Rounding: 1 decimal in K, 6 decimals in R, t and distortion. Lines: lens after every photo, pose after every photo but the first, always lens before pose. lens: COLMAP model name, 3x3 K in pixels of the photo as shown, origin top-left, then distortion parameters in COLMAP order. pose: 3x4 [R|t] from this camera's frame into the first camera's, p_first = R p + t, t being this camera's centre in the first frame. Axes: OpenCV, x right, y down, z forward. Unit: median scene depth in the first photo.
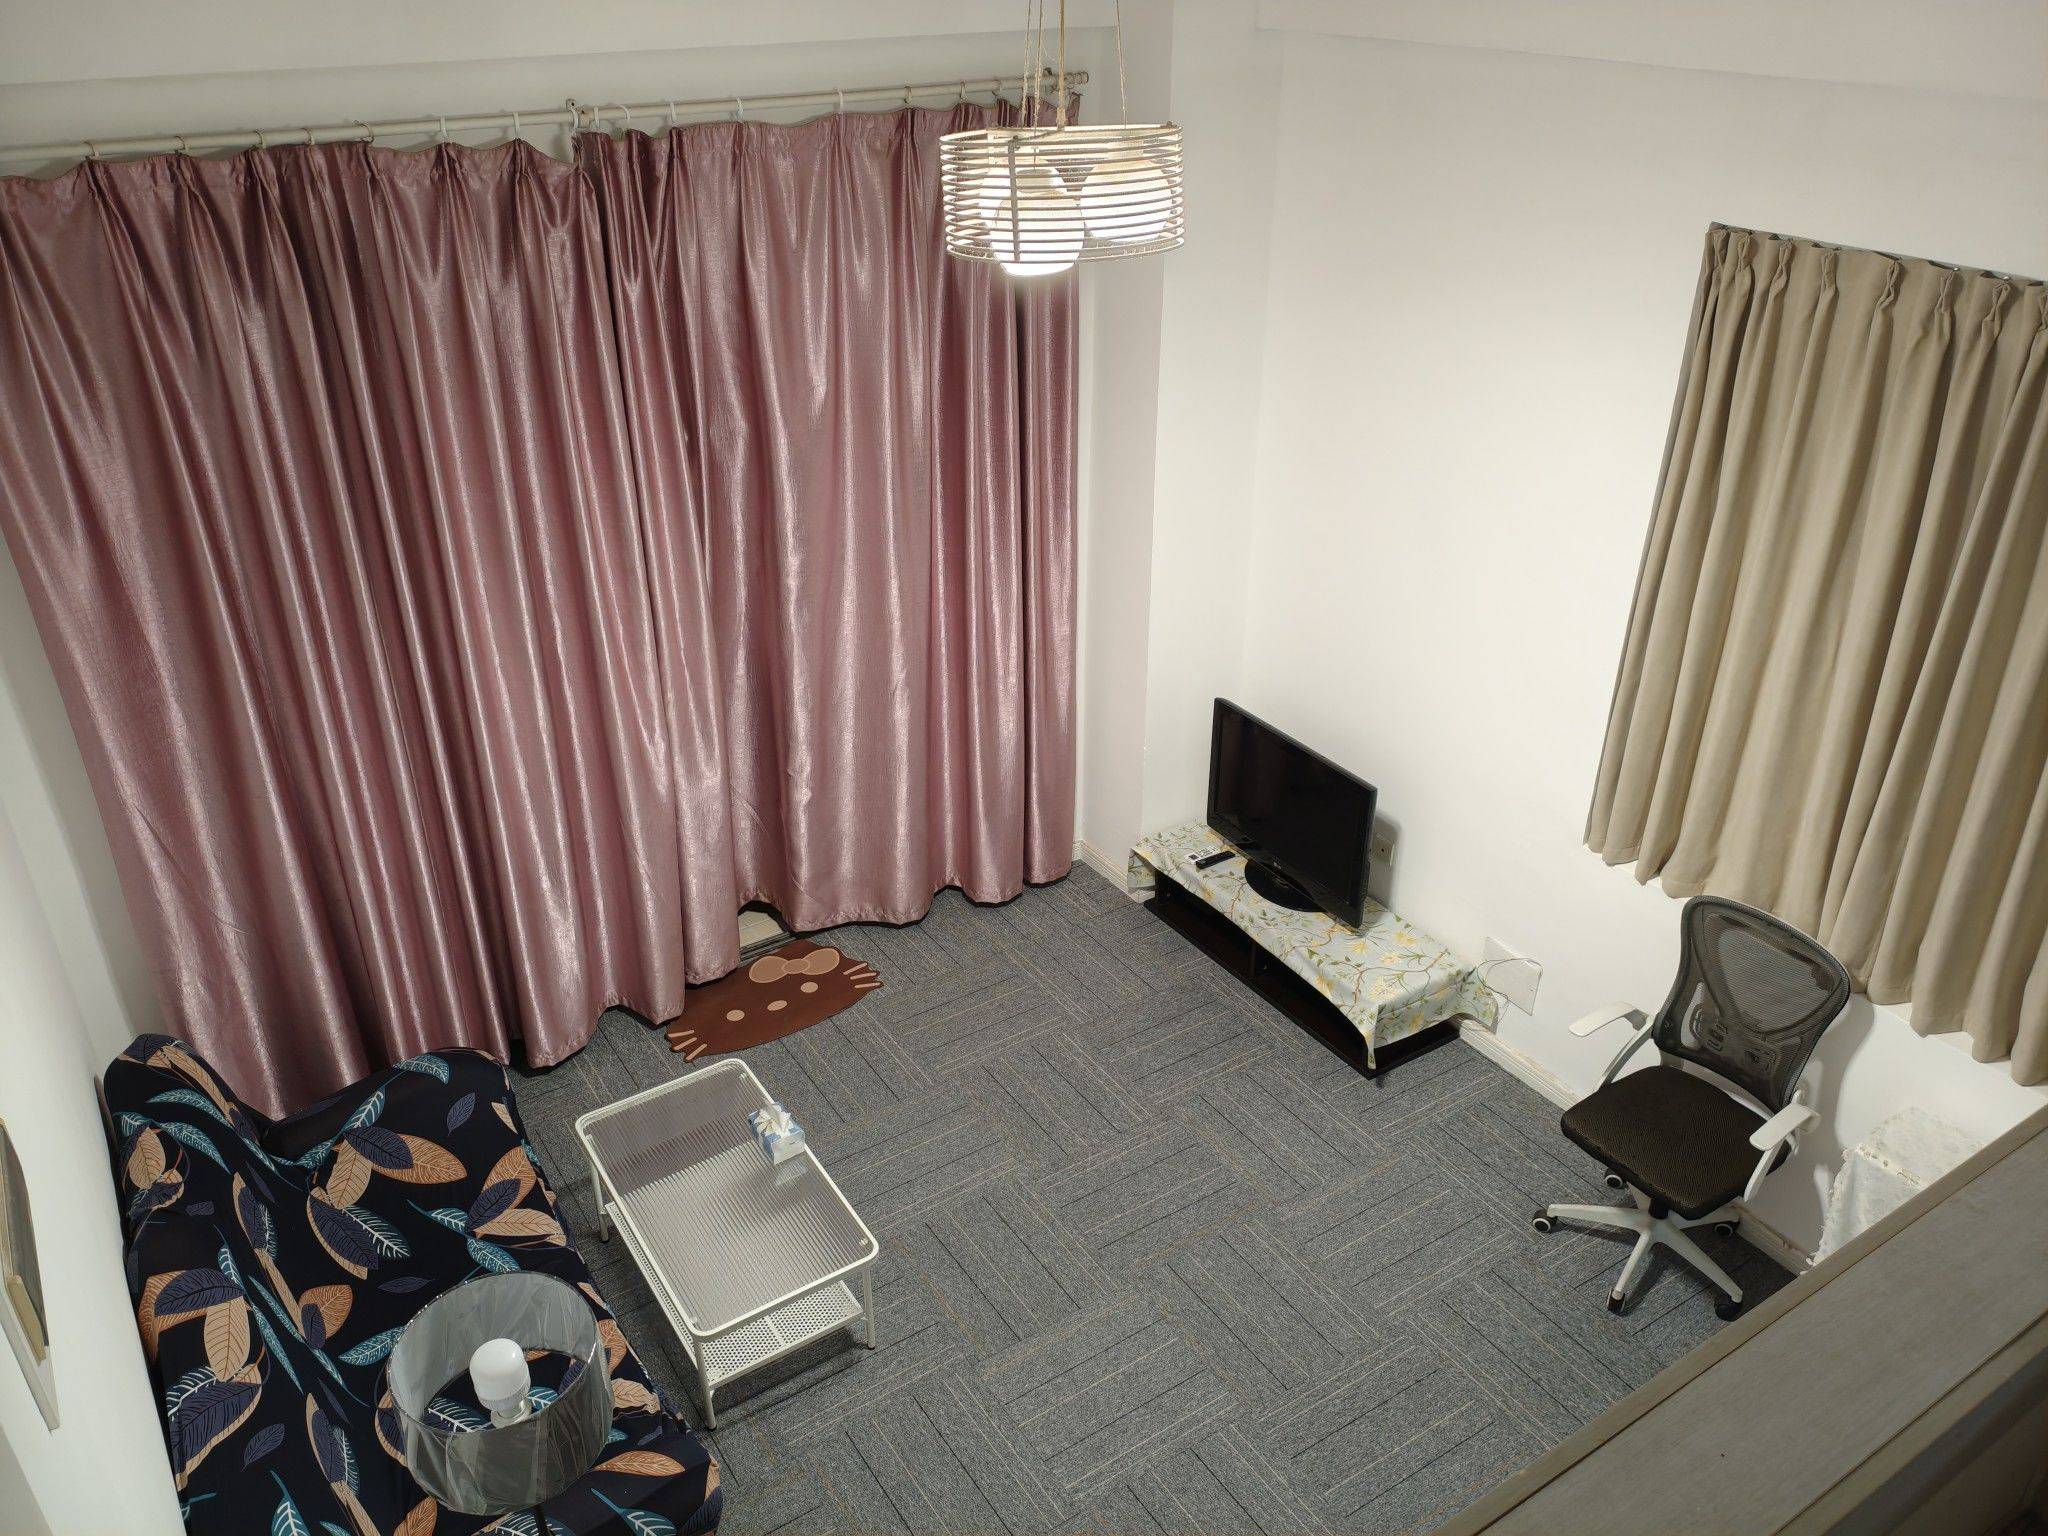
lens RADIAL K [[1559.2, 0, 1024.4], [0, 1559.2, 767.5], [0, 0, 1]] dist [-0.011650, -0.009442]
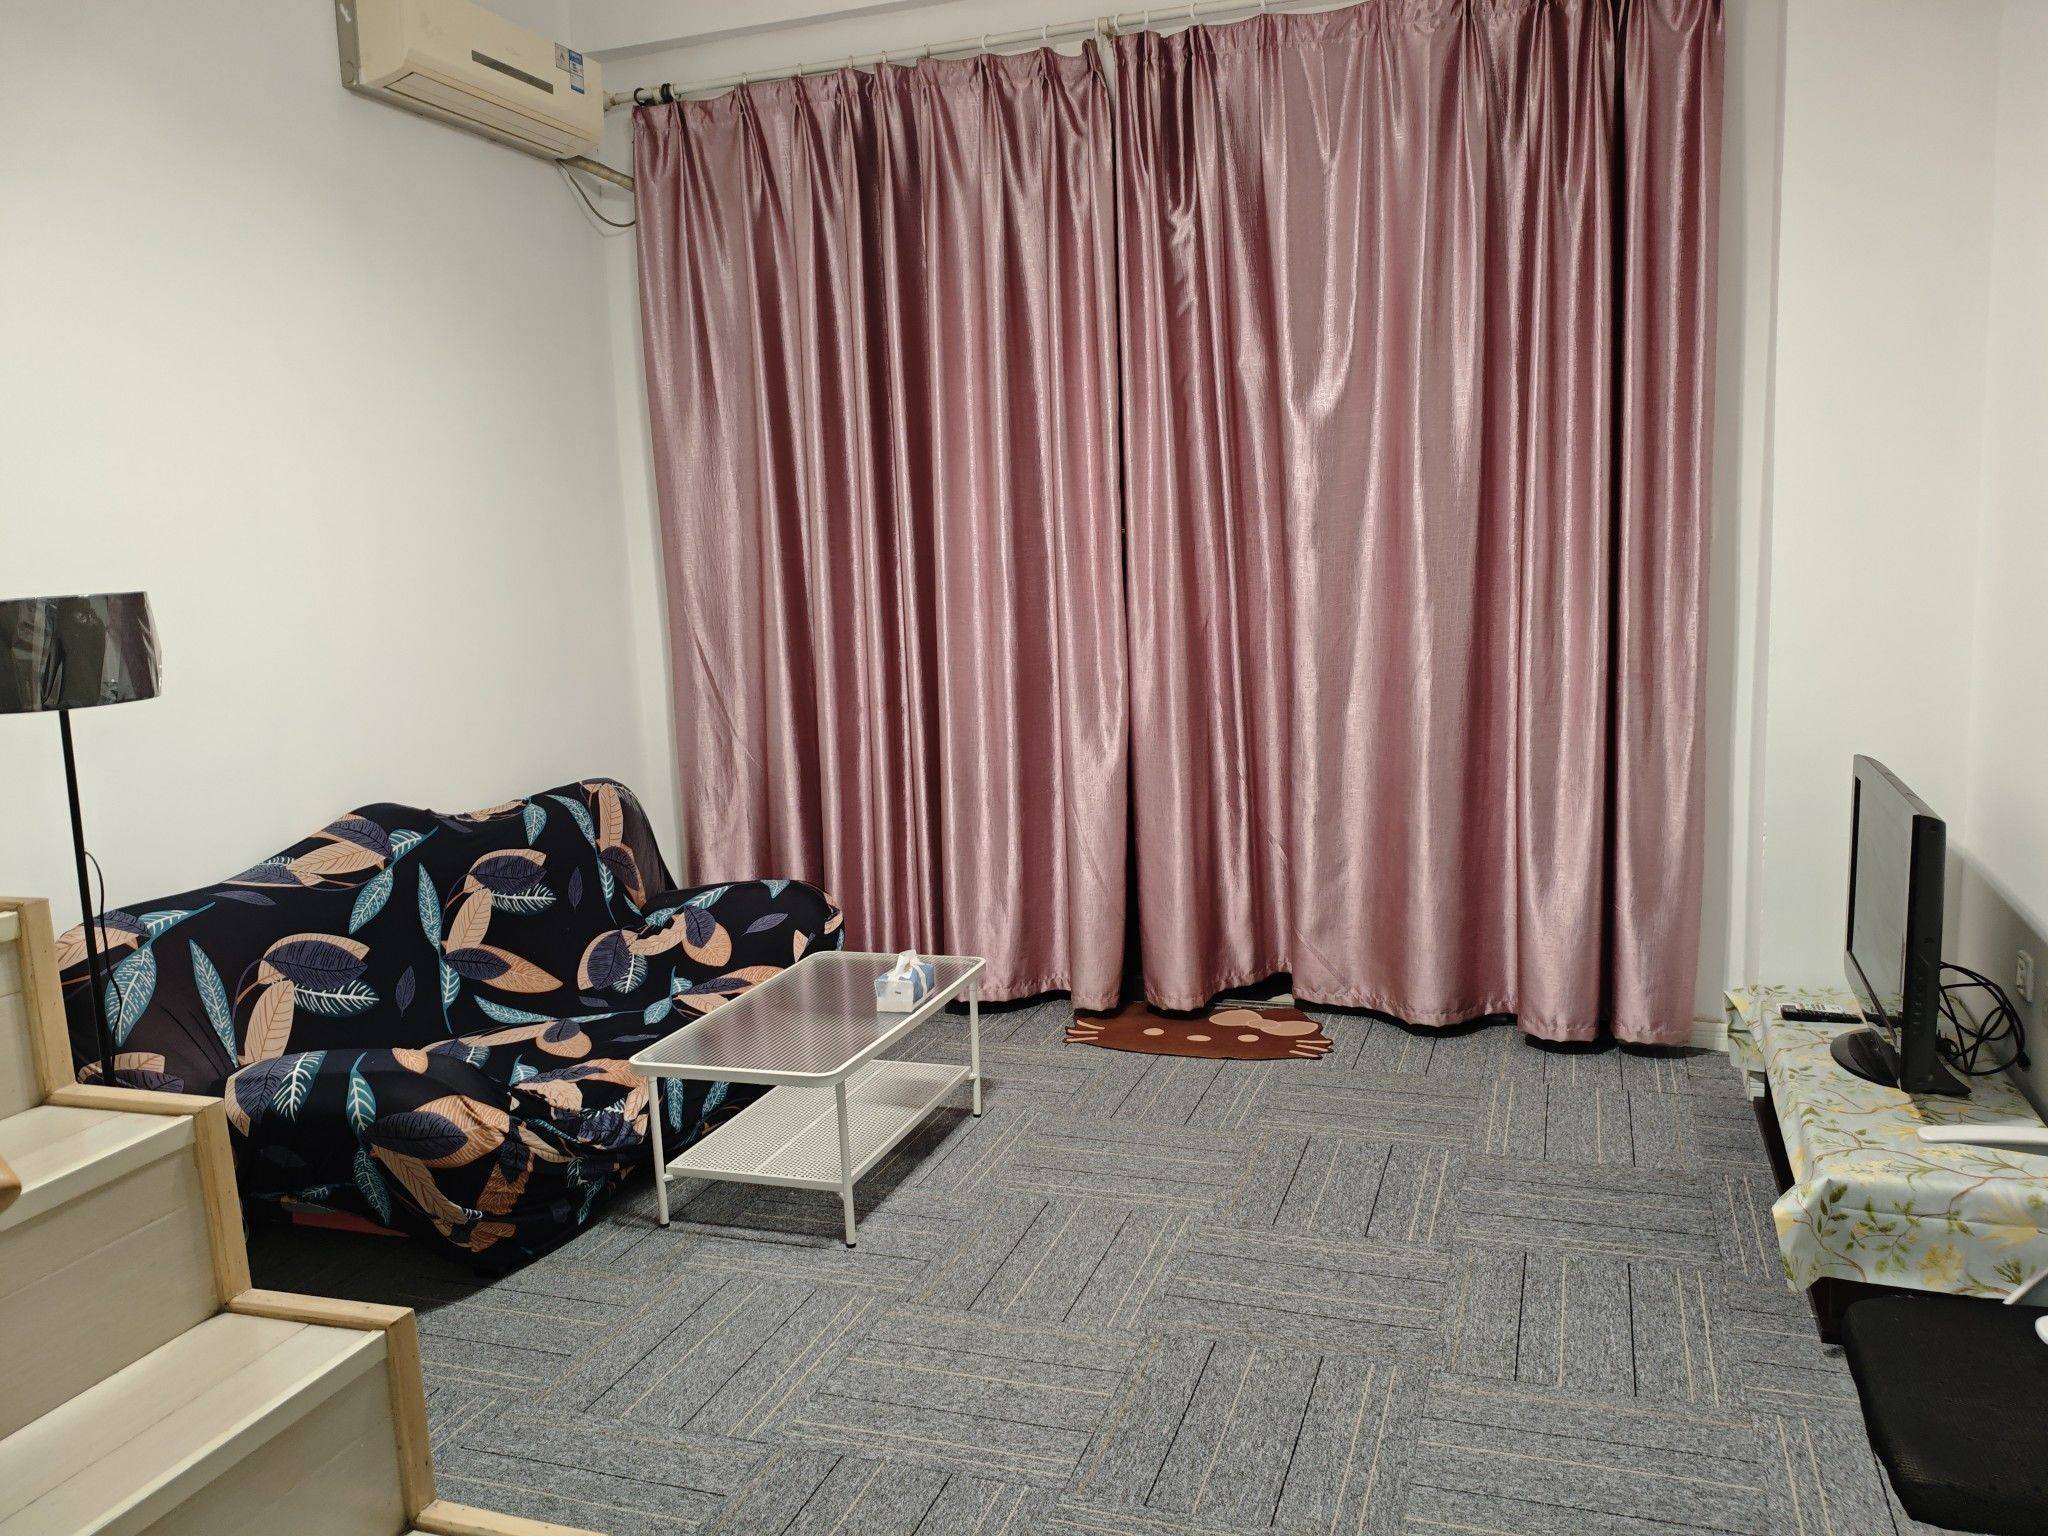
lens RADIAL K [[1559.2, 0, 1024.7], [0, 1559.2, 764.9], [0, 0, 1]] dist [-0.011650, -0.009442]
pose [[0.609451, 0.086082, -0.788136, 0.546175], [-0.350585, 0.920876, -0.170520, 0.245711], [0.711097, 0.380233, 0.591408, 0.490730]]
